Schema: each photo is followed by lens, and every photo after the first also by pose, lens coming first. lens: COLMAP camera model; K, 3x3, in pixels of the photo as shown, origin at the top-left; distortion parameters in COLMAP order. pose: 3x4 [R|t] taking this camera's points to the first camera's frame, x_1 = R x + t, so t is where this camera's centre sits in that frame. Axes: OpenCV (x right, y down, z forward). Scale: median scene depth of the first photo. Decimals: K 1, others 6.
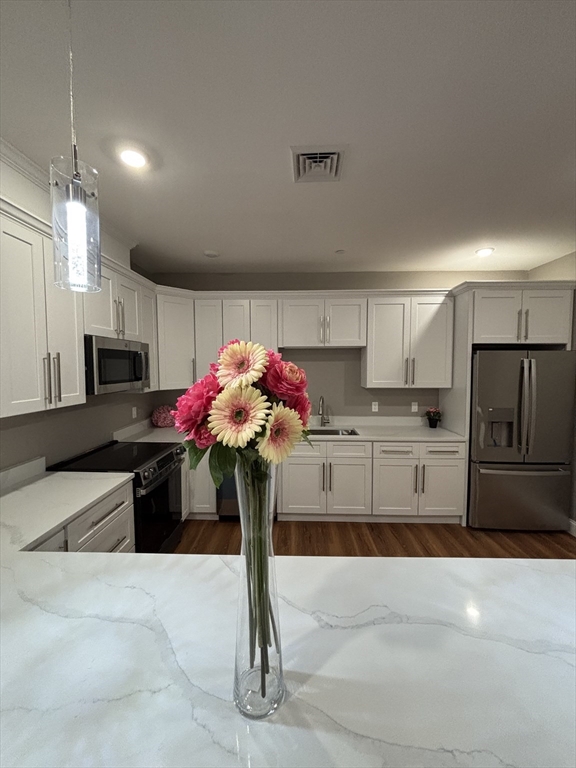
lens RADIAL K [[307.9, 0, 290.2], [0, 307.9, 381.4], [0, 0, 1]] dist [-0.000543, -0.000568]
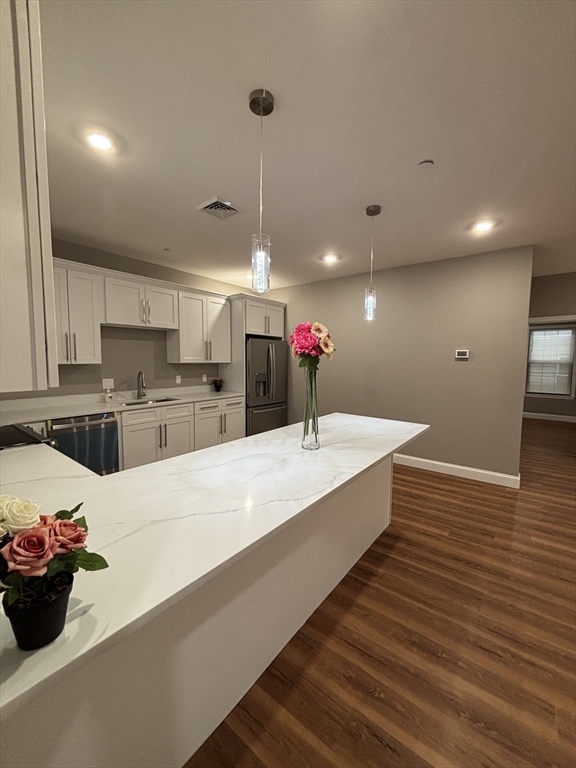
lens RADIAL K [[307.9, 0, 289.8], [0, 307.9, 381.5], [0, 0, 1]] dist [-0.000543, -0.000568]
pose [[0.591355, -0.053630, 0.804626, -0.550868], [0.031308, 0.998561, 0.043547, 0.061311], [-0.805804, -0.000561, 0.592182, -0.115813]]
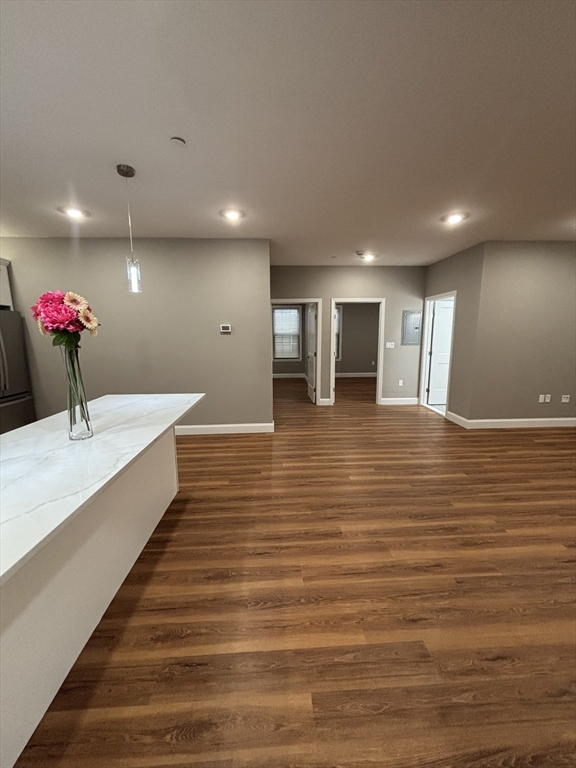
lens RADIAL K [[307.9, 0, 289.3], [0, 307.9, 382.3], [0, 0, 1]] dist [-0.000543, -0.000568]
pose [[-0.075734, -0.157207, 0.984657, -0.585725], [0.057630, 0.985153, 0.161719, 0.059769], [-0.995461, 0.068993, -0.065550, -0.121058]]
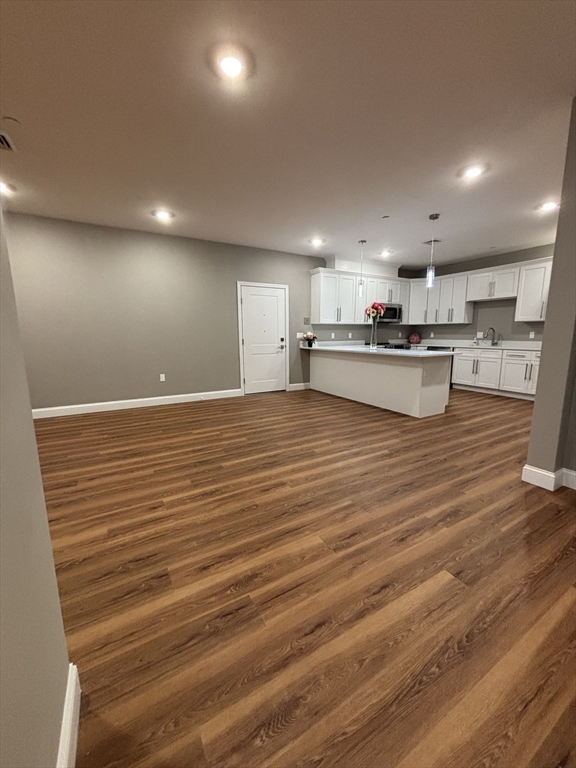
lens RADIAL K [[307.9, 0, 288.2], [0, 307.9, 381.7], [0, 0, 1]] dist [-0.000543, -0.000568]
pose [[0.519690, 0.130954, -0.844259, 1.183523], [-0.040289, 0.990840, 0.128890, 0.202410], [0.853404, -0.032969, 0.520206, -1.061041]]
